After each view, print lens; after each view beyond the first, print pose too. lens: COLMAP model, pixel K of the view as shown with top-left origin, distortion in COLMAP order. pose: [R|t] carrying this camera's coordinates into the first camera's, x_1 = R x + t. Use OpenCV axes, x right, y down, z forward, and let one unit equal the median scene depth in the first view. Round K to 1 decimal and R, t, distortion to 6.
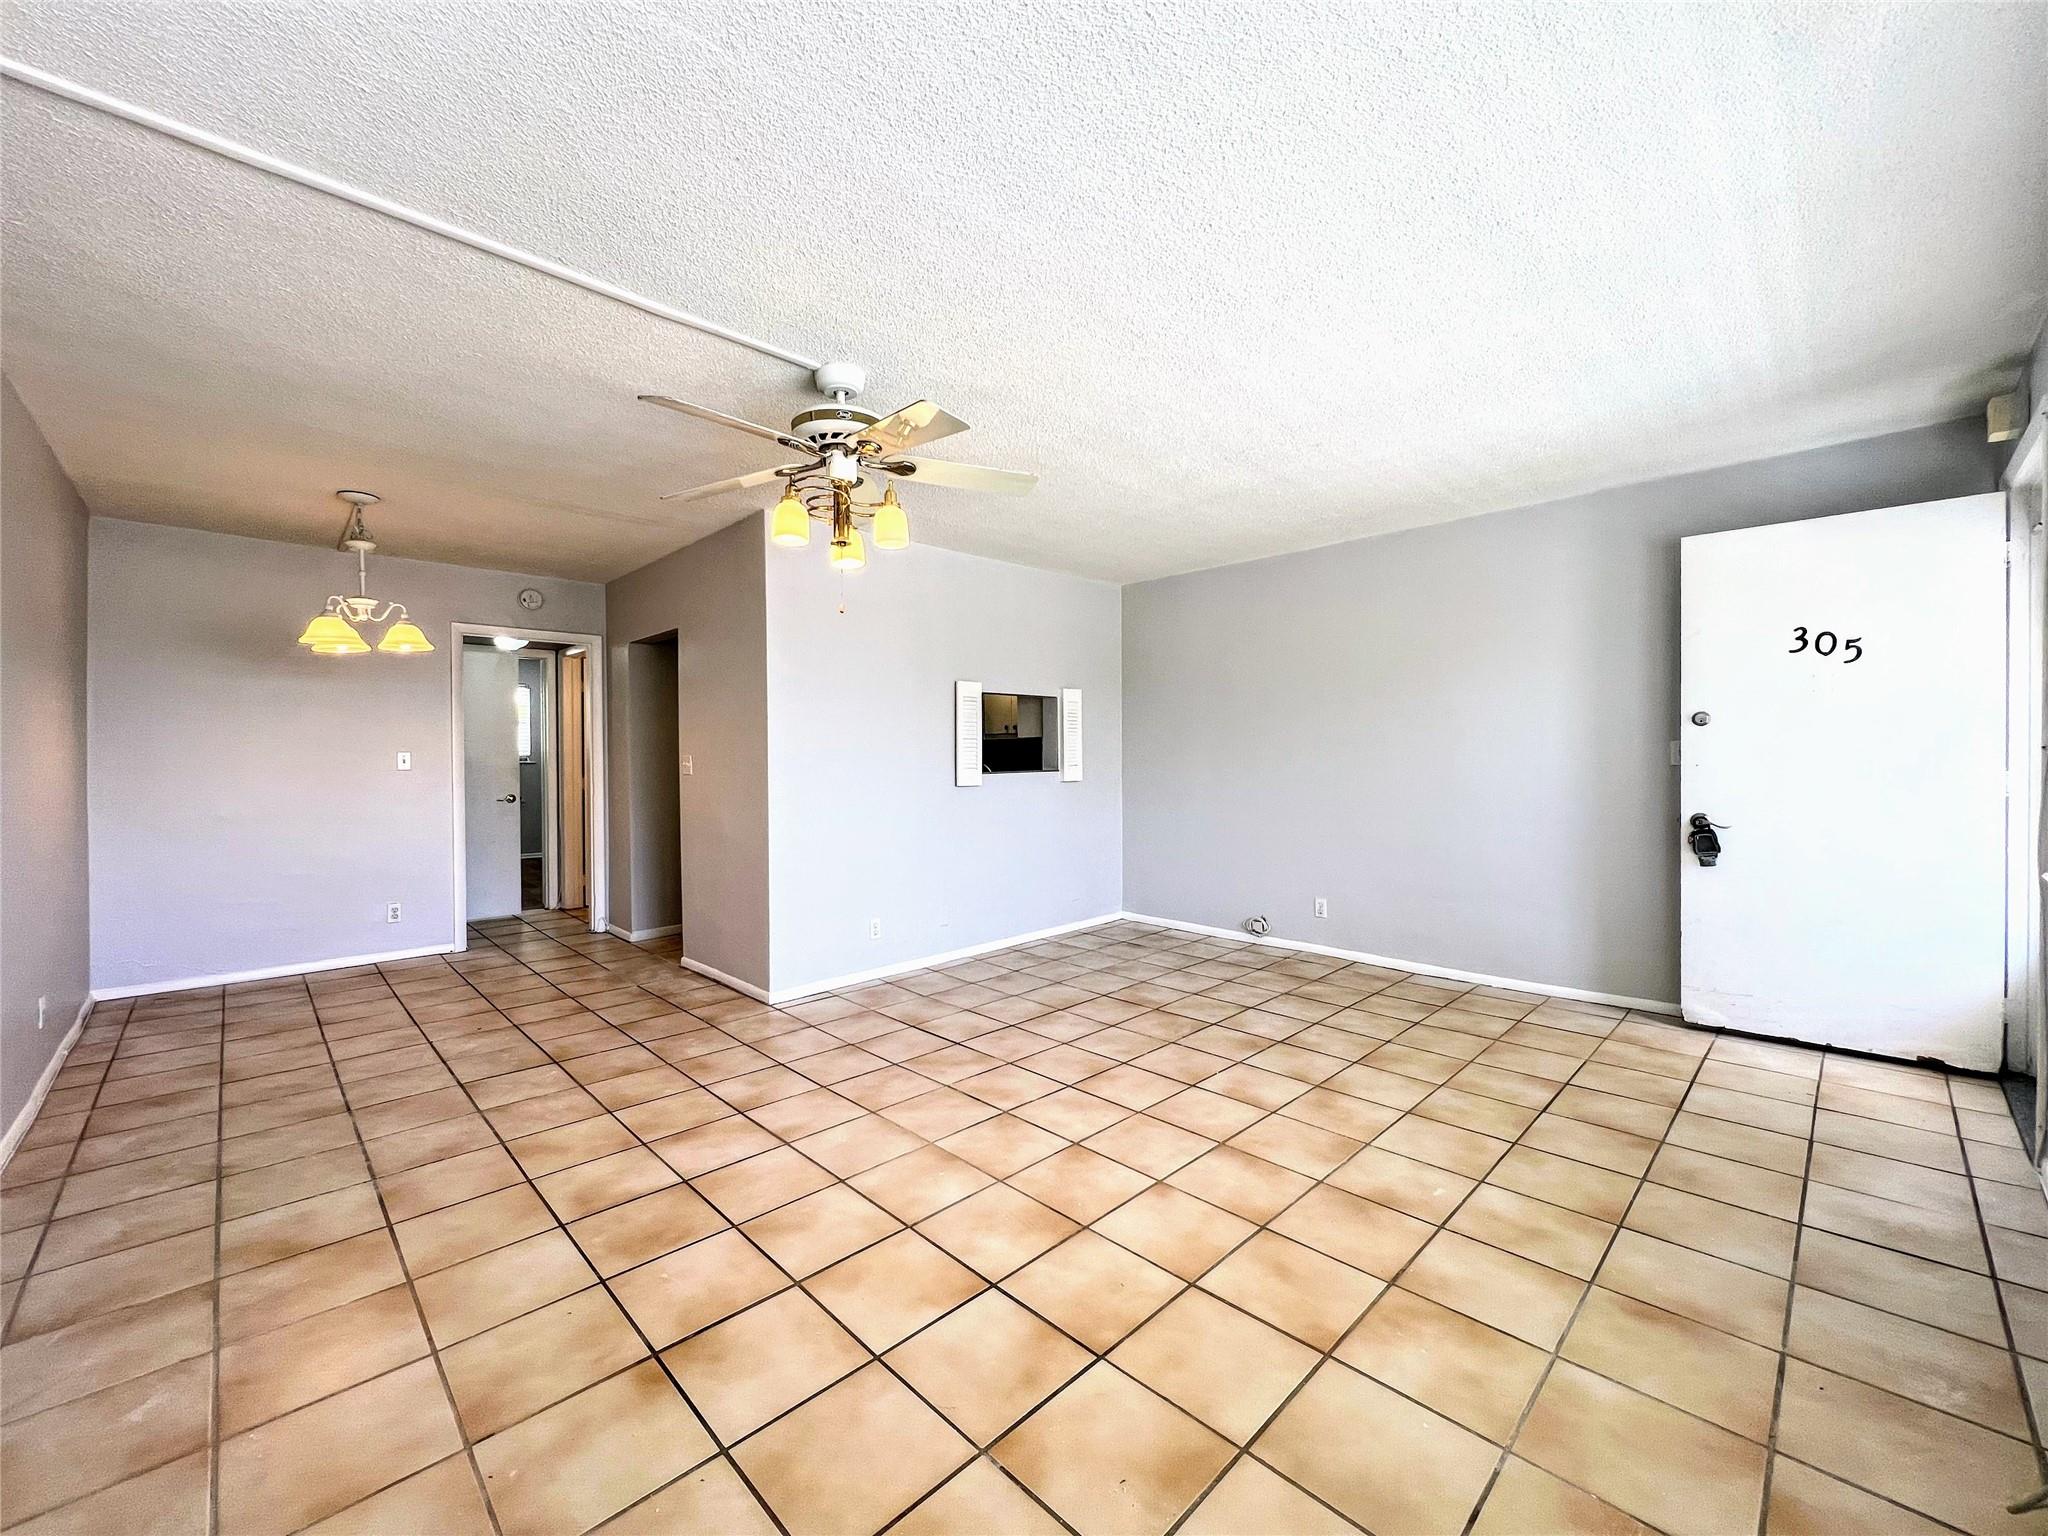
lens RADIAL K [[820.1, 0, 1009.3], [0, 820.1, 761.6], [0, 0, 1]] dist [-0.000535, 0.000081]
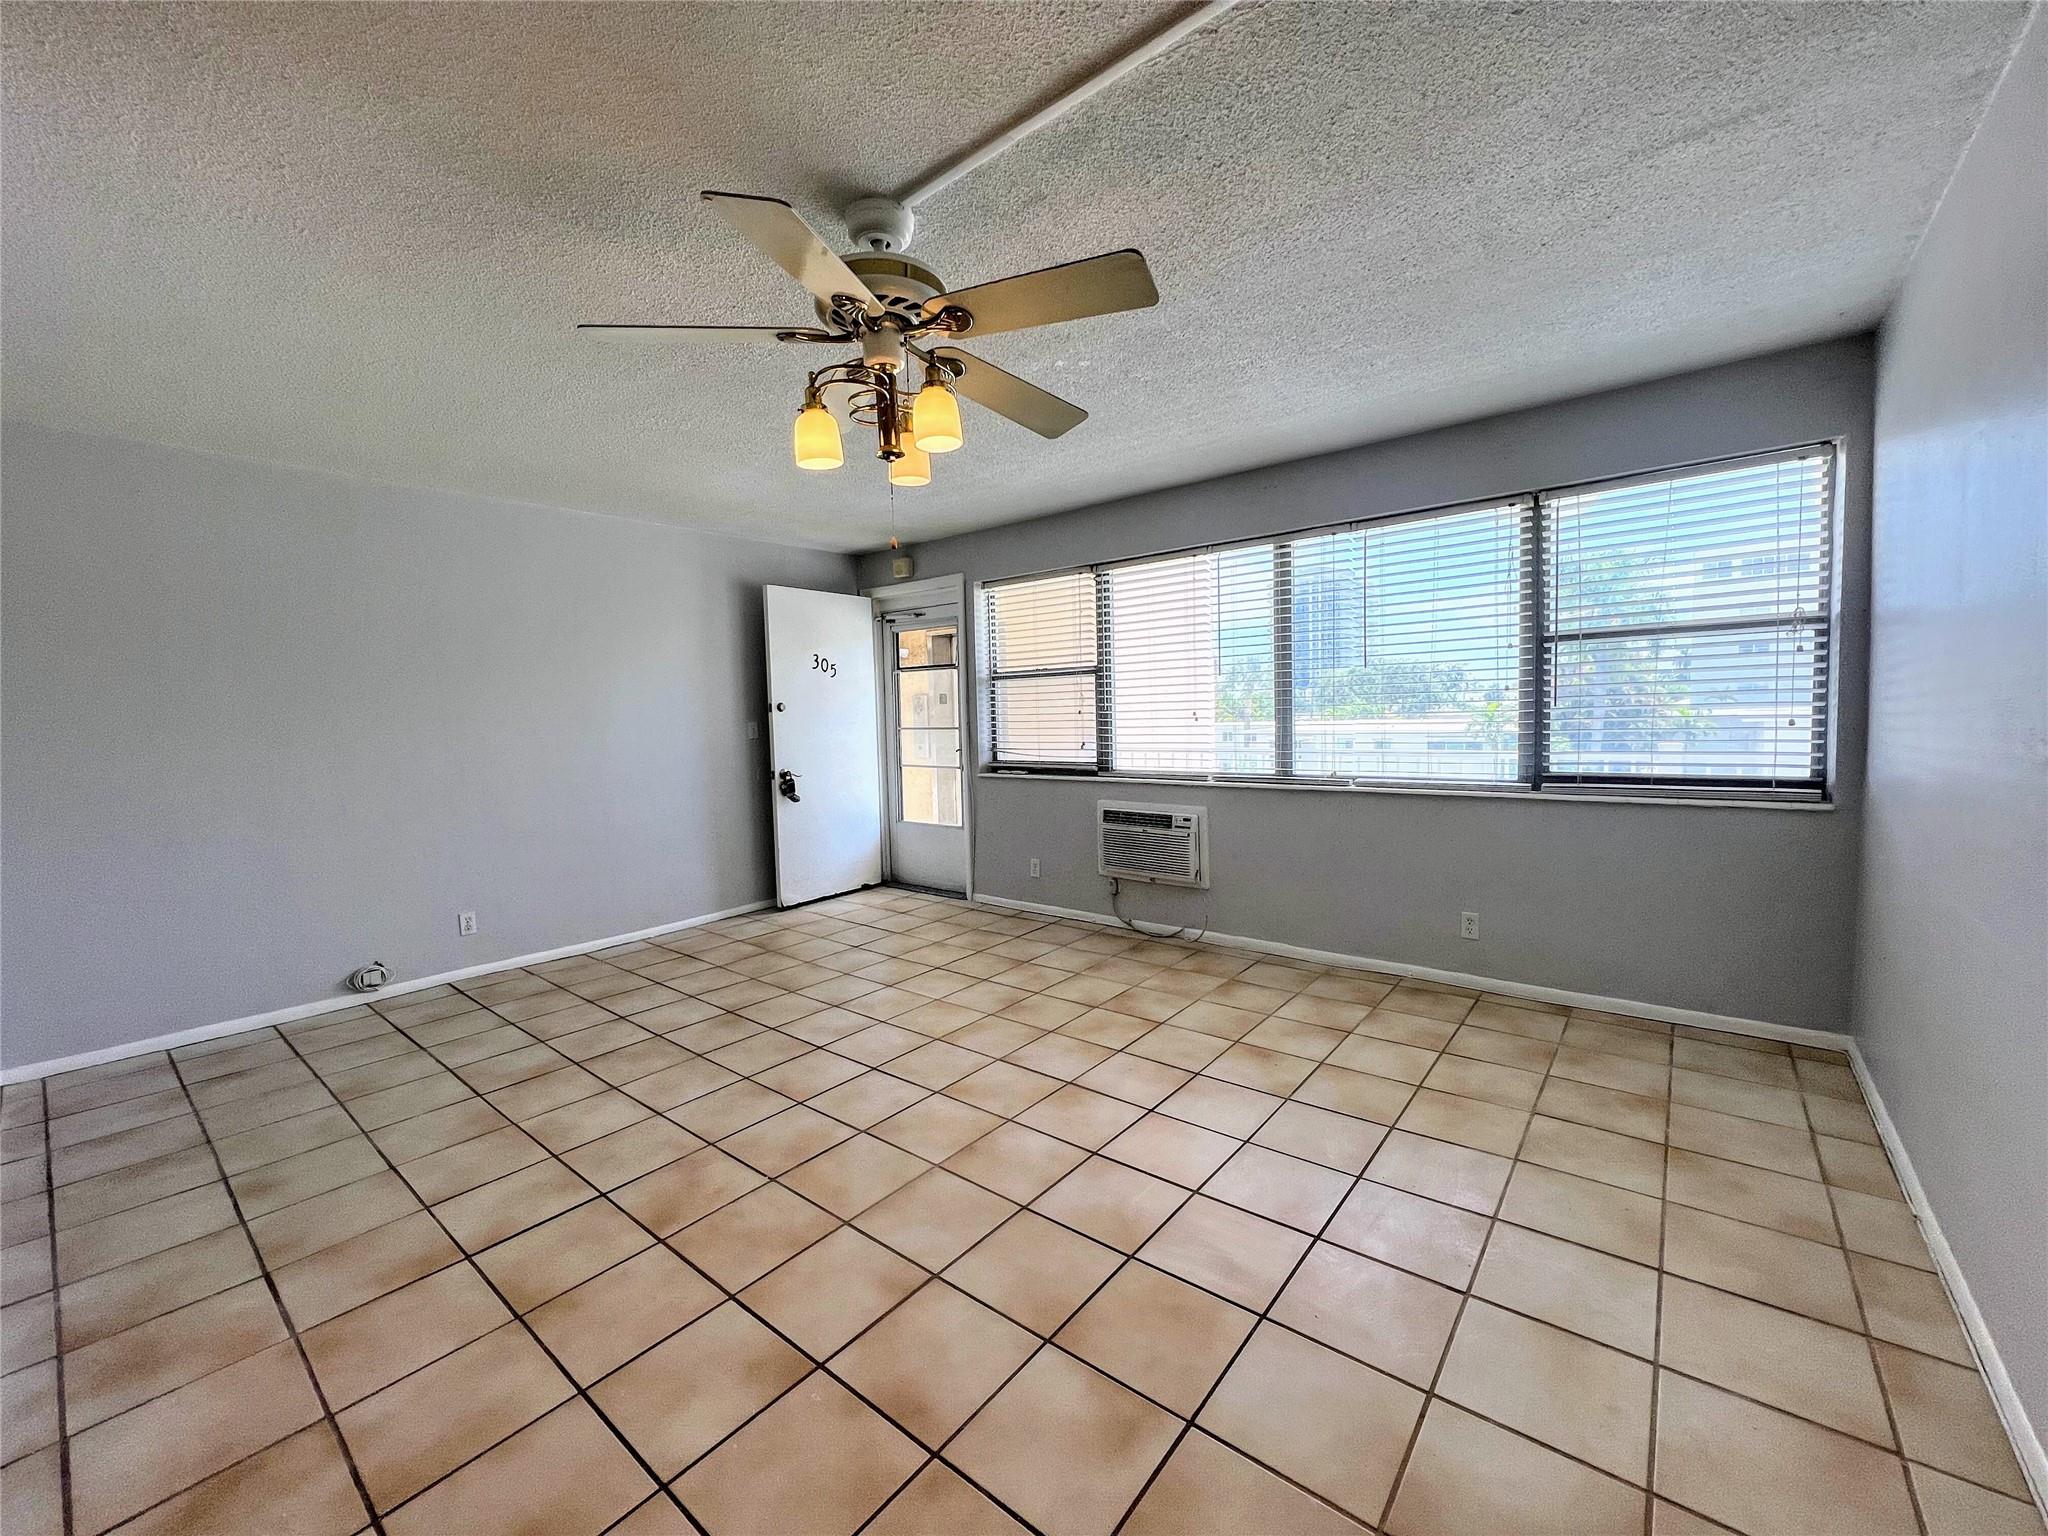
lens RADIAL K [[820.1, 0, 1019.2], [0, 820.1, 758.2], [0, 0, 1]] dist [-0.000535, 0.000081]
pose [[-0.117882, -0.048660, 0.991835, -0.805169], [0.036322, 0.997919, 0.053276, -0.025259], [-0.992363, 0.042306, -0.115869, 0.812949]]
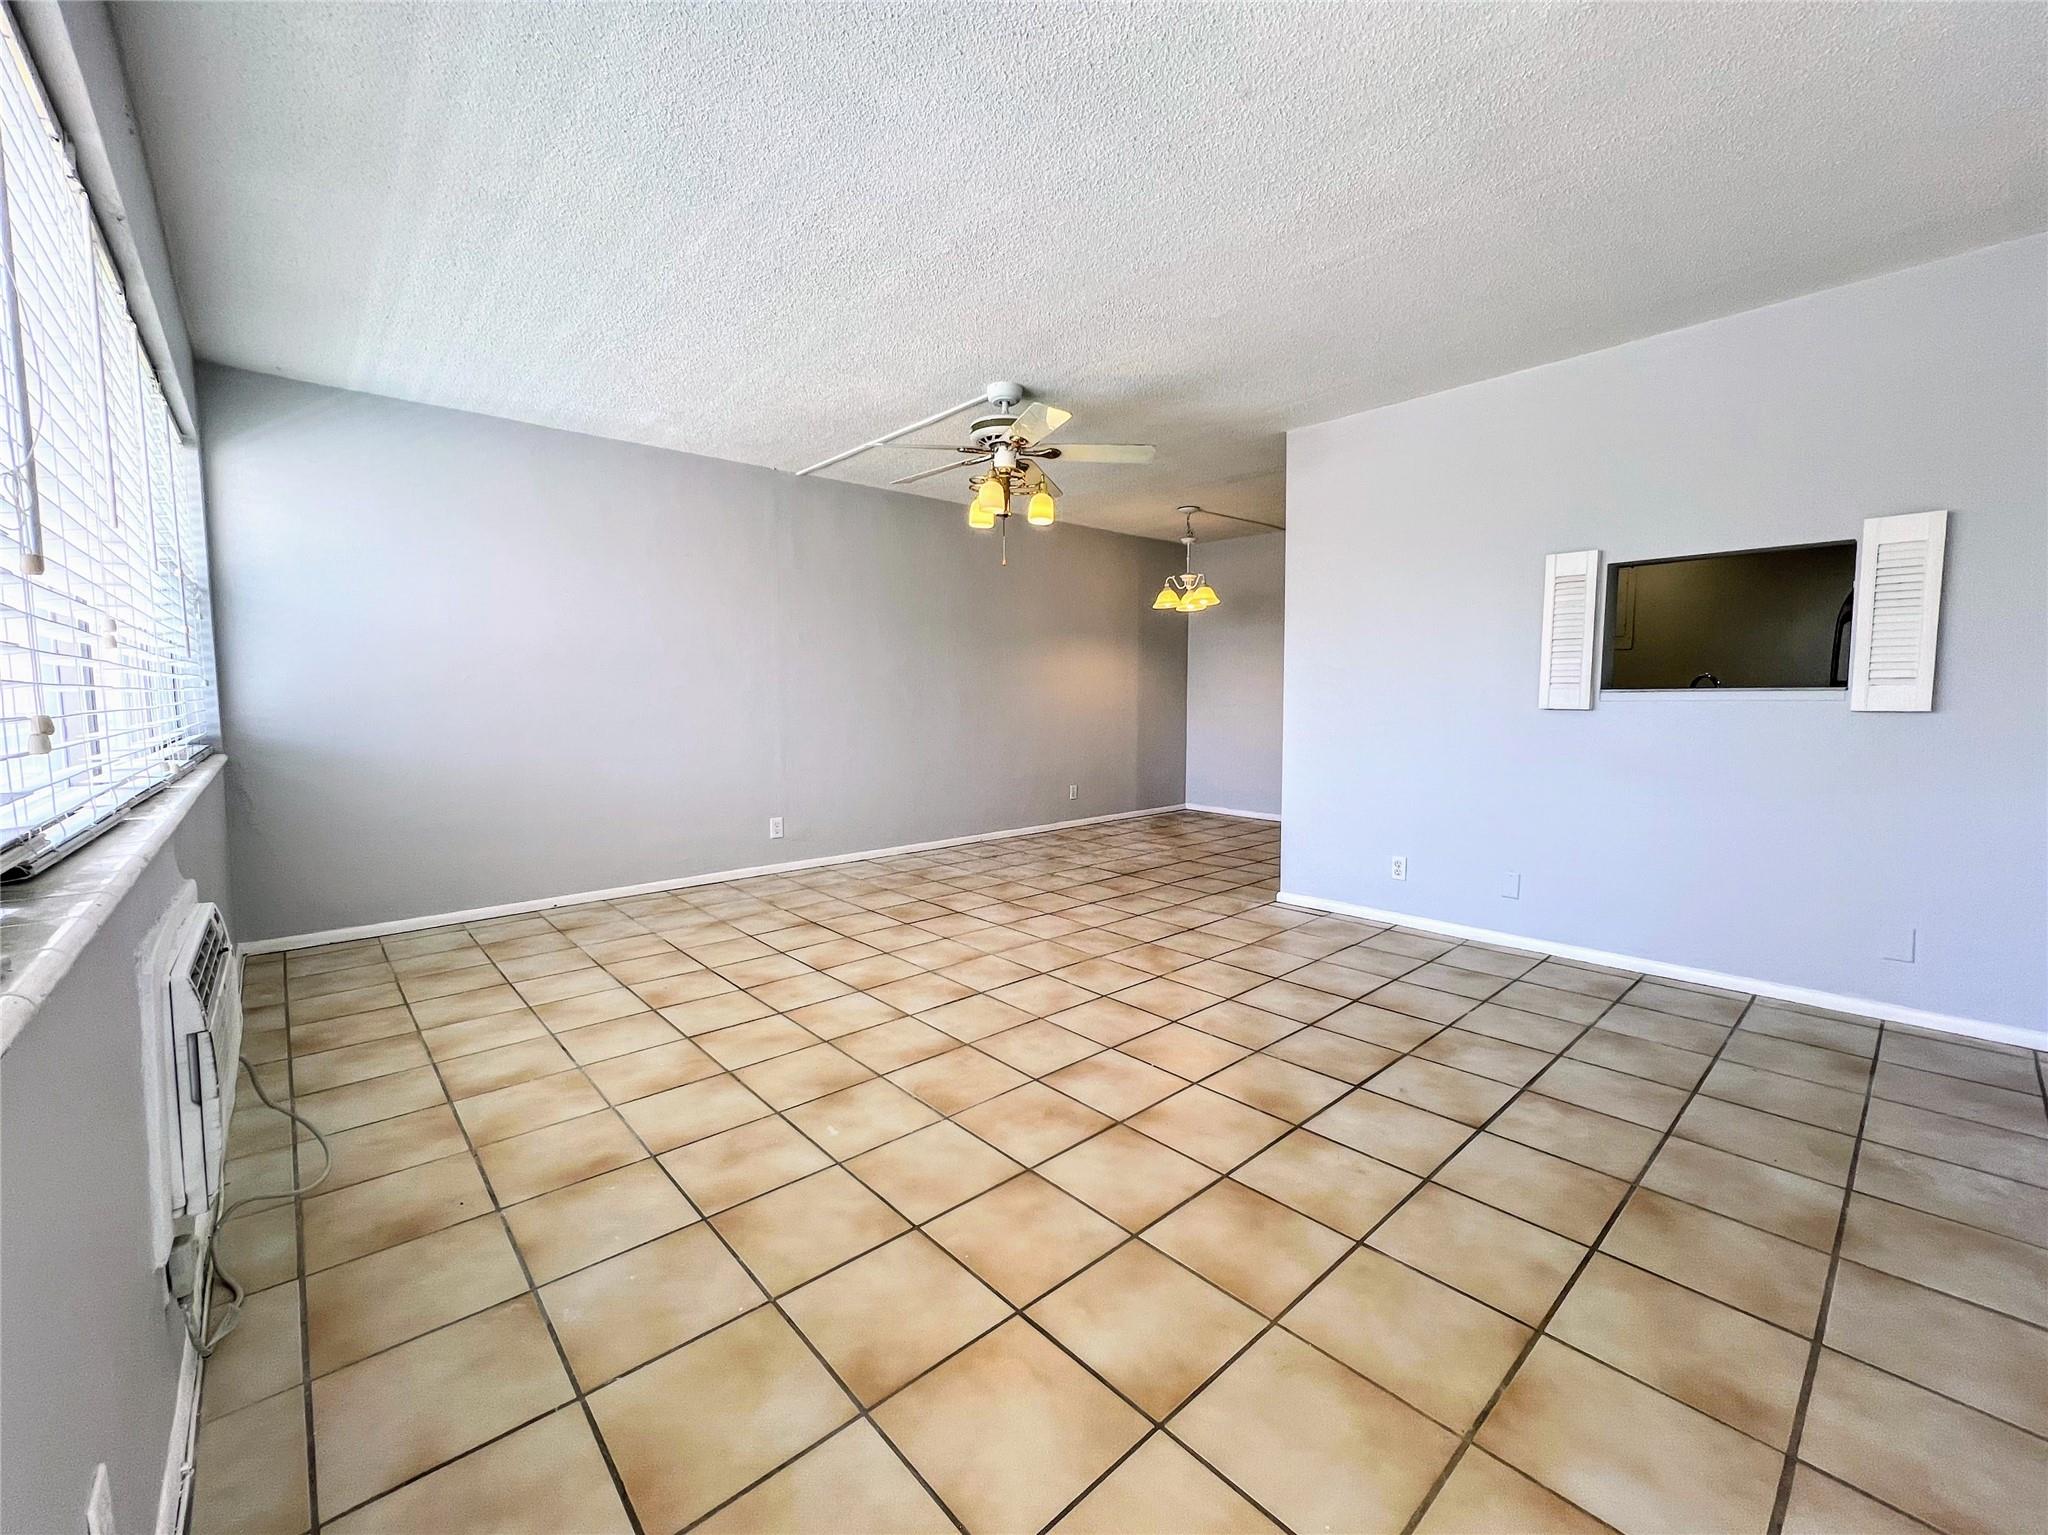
lens RADIAL K [[820.1, 0, 1020.1], [0, 820.1, 770.4], [0, 0, 1]] dist [-0.000535, 0.000081]
pose [[-0.031823, 0.099969, -0.994482, 1.004265], [-0.001984, 0.994977, 0.100082, 0.019229], [0.999492, 0.005158, -0.031465, 0.889472]]
